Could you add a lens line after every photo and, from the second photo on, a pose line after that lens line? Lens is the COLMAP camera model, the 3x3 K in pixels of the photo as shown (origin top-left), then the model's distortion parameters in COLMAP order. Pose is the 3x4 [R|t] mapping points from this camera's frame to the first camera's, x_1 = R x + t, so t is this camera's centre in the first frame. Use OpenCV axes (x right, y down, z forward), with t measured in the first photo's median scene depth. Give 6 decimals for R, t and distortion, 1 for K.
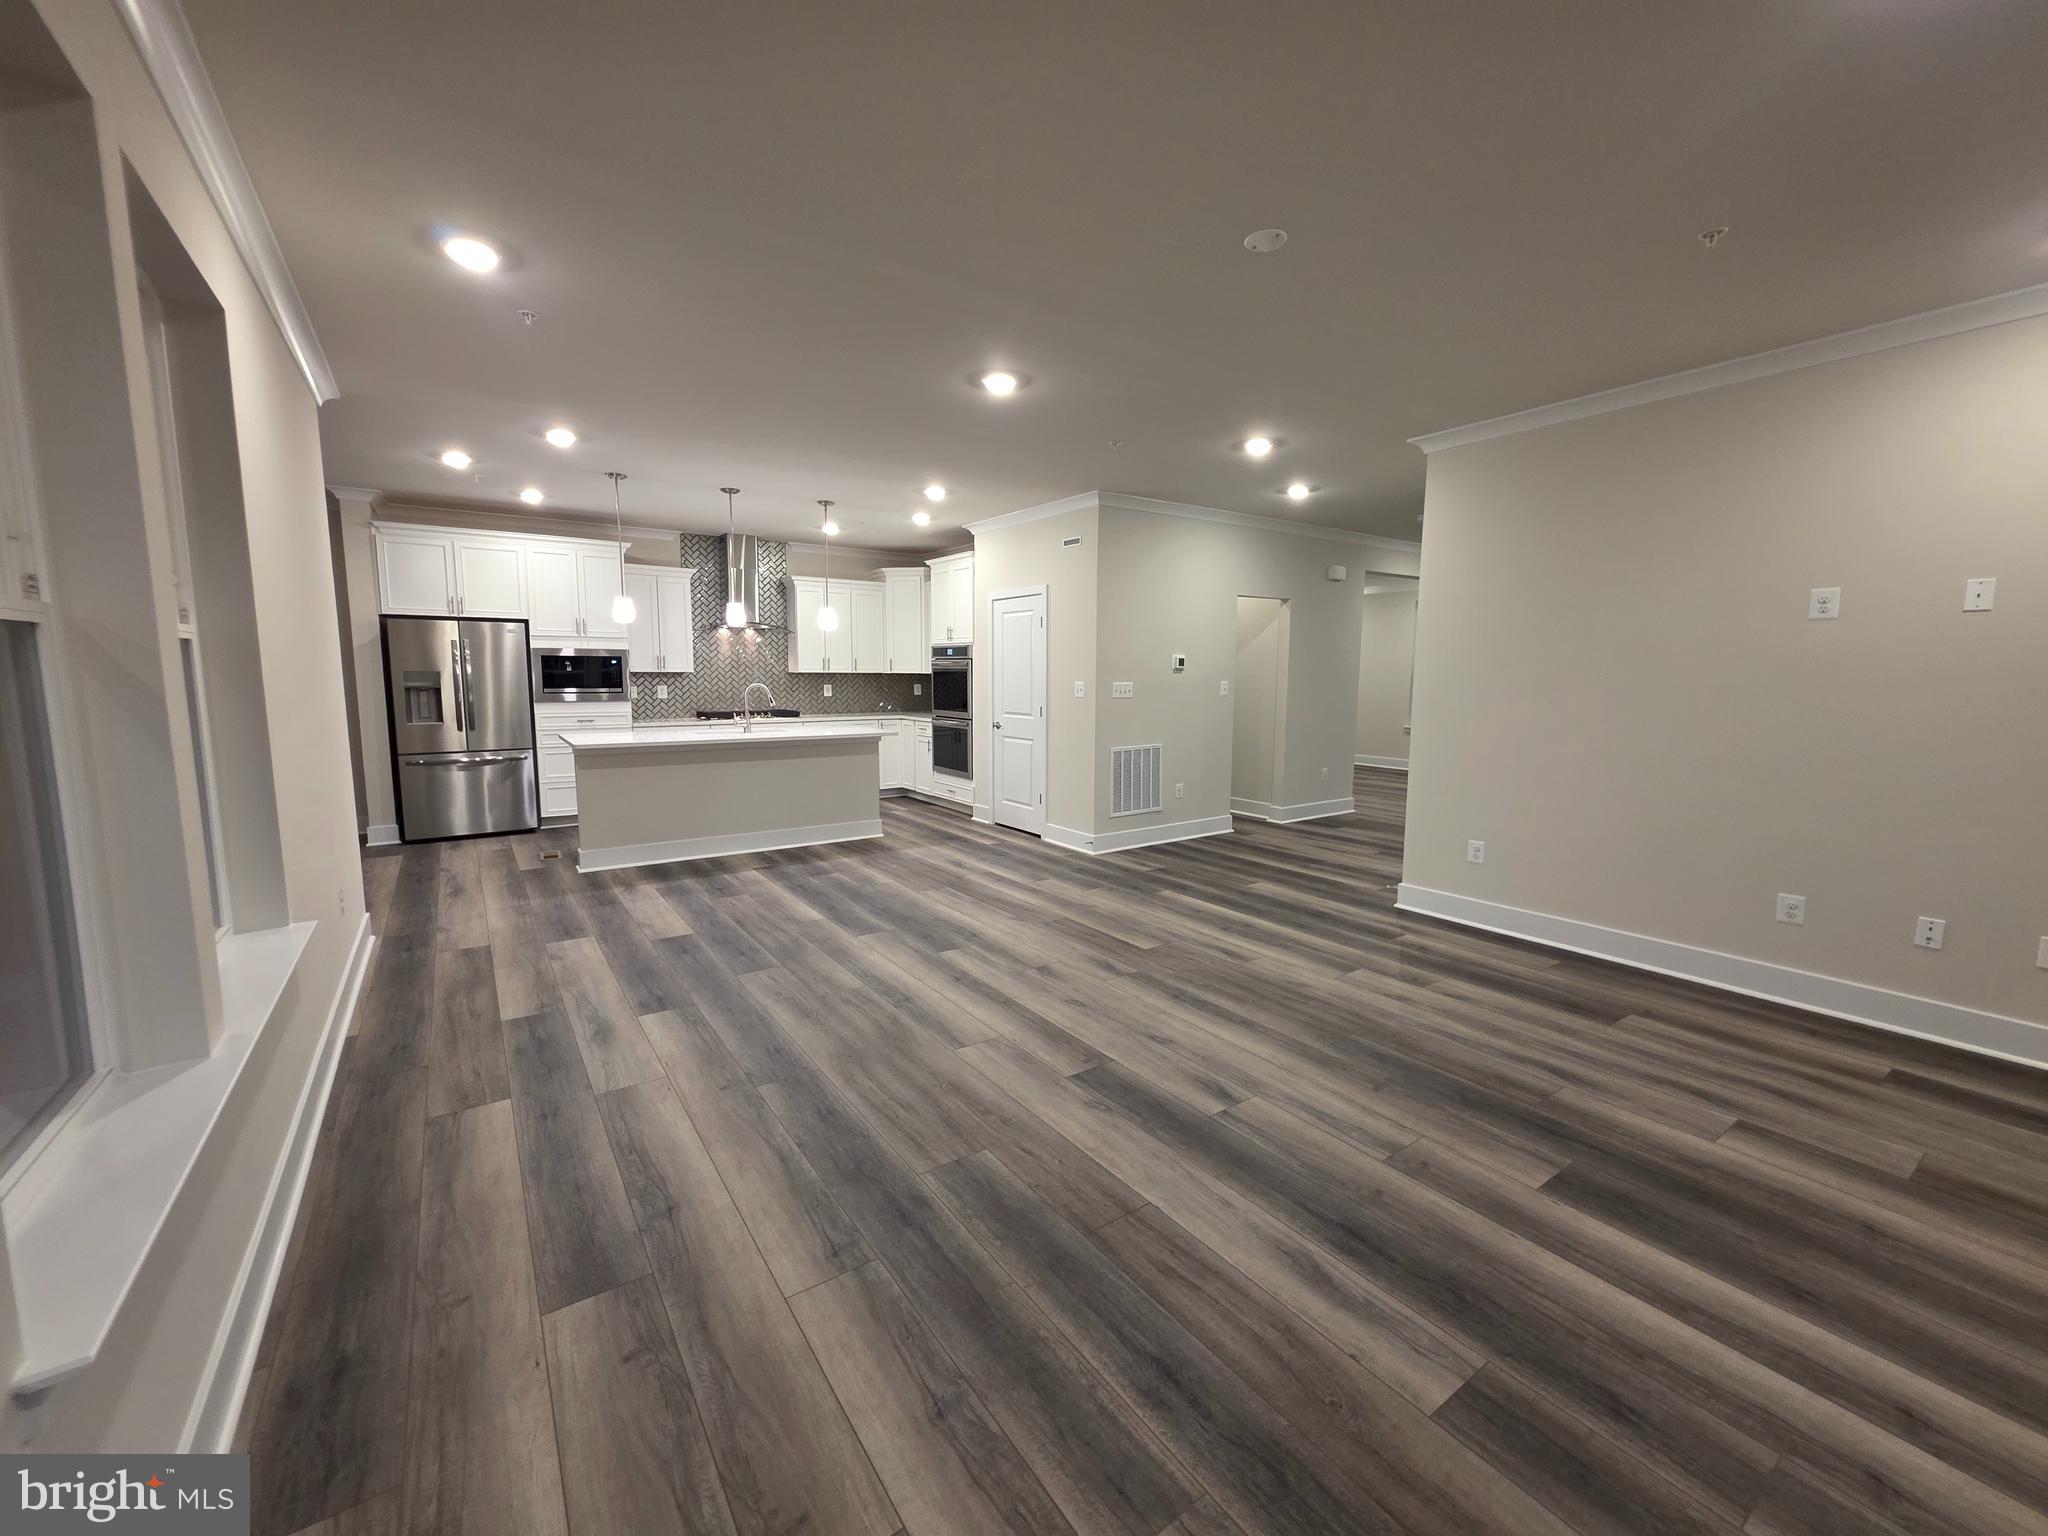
lens RADIAL K [[835.4, 0, 1012.1], [0, 835.4, 767.3], [0, 0, 1]] dist [-0.006551, -0.000025]
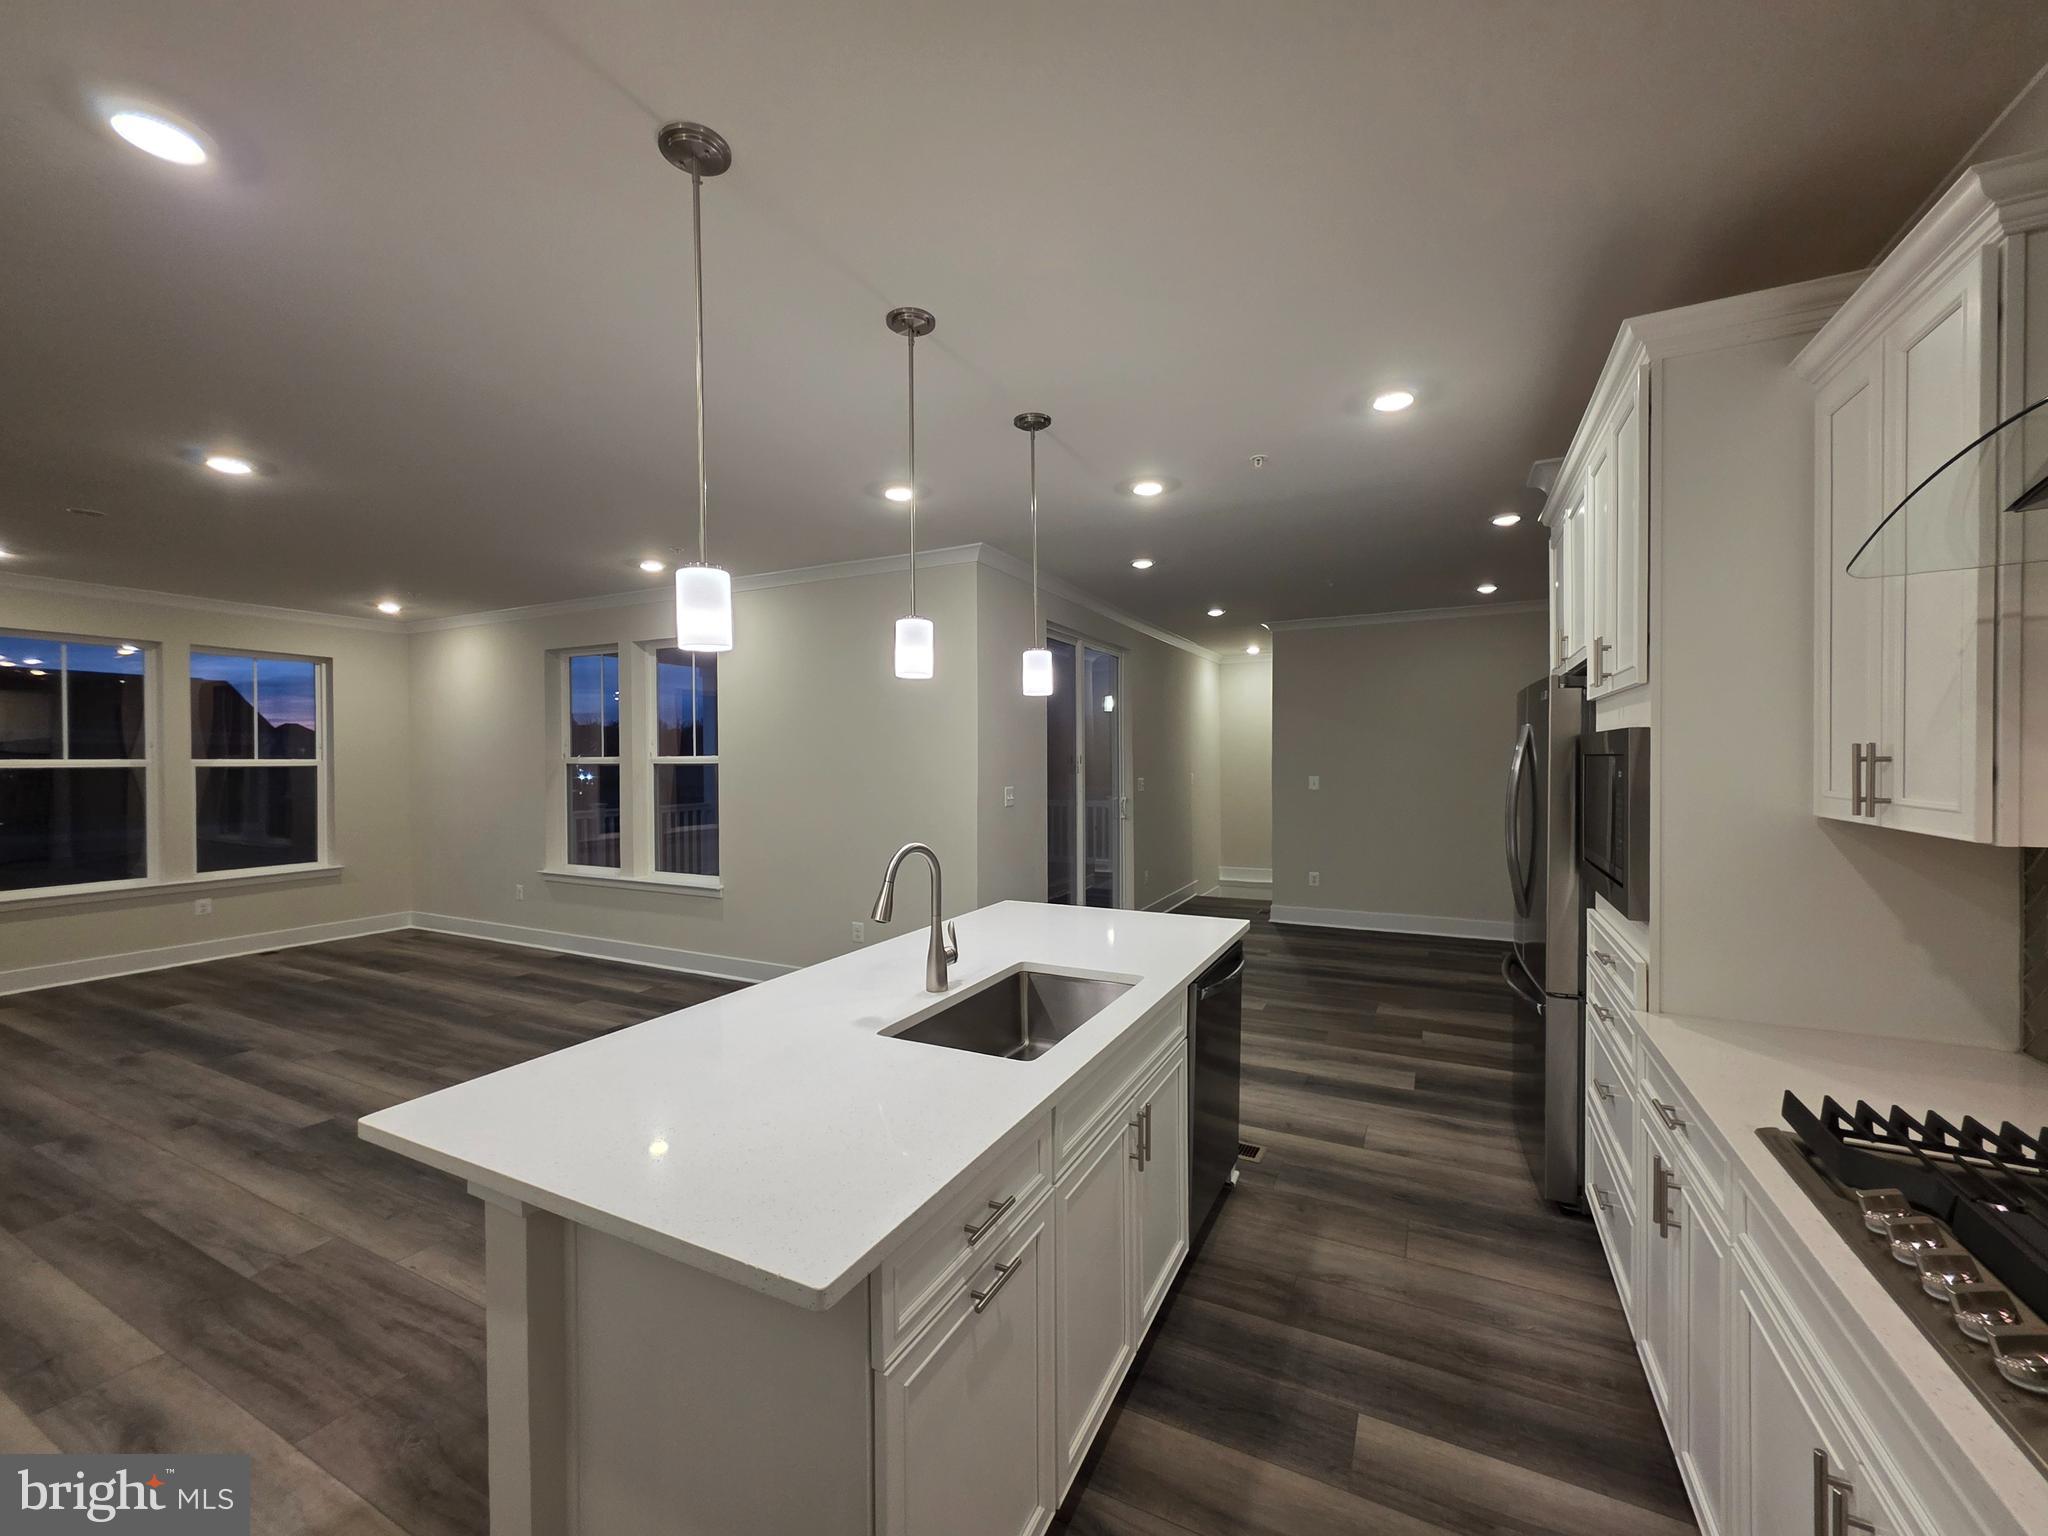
lens RADIAL K [[829.8, 0, 1015.5], [0, 829.8, 772.0], [0, 0, 1]] dist [0.001628, 0.000348]
pose [[-0.877351, 0.007429, -0.479792, -0.281019], [-0.054490, 0.991870, 0.115000, -0.246403], [0.476745, 0.127040, -0.869813, 1.926354]]
